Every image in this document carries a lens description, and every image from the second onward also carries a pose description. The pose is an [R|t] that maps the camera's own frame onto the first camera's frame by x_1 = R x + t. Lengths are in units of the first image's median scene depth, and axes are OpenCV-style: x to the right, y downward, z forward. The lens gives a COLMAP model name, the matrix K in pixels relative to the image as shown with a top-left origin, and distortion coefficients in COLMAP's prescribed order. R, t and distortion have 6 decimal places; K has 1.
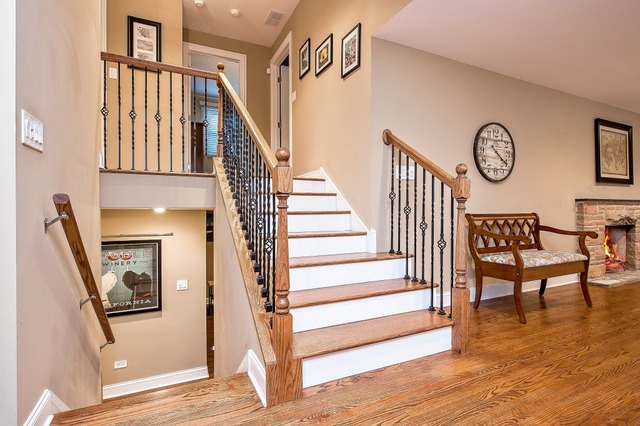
lens RADIAL K [[324.0, 0, 320.0], [0, 324.0, 213.0], [0, 0, 1]] dist [-0.001689, -0.000461]
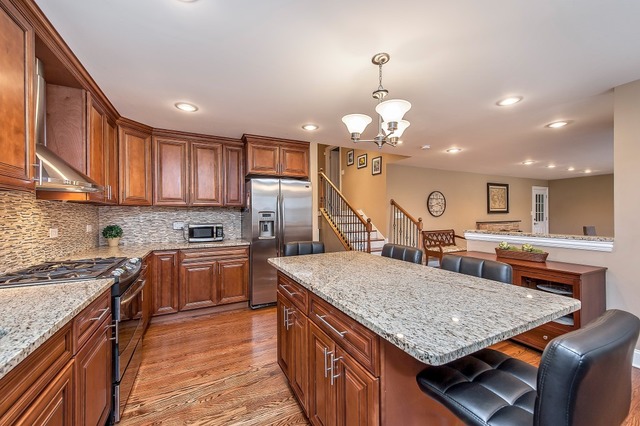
lens RADIAL K [[252.8, 0, 313.8], [0, 252.8, 215.3], [0, 0, 1]] dist [-0.001065, -0.000282]
pose [[0.999898, 0.000932, -0.014257, -0.329790], [-0.000869, 0.999990, 0.004400, -0.116642], [0.014261, -0.004388, 0.999889, -0.868393]]
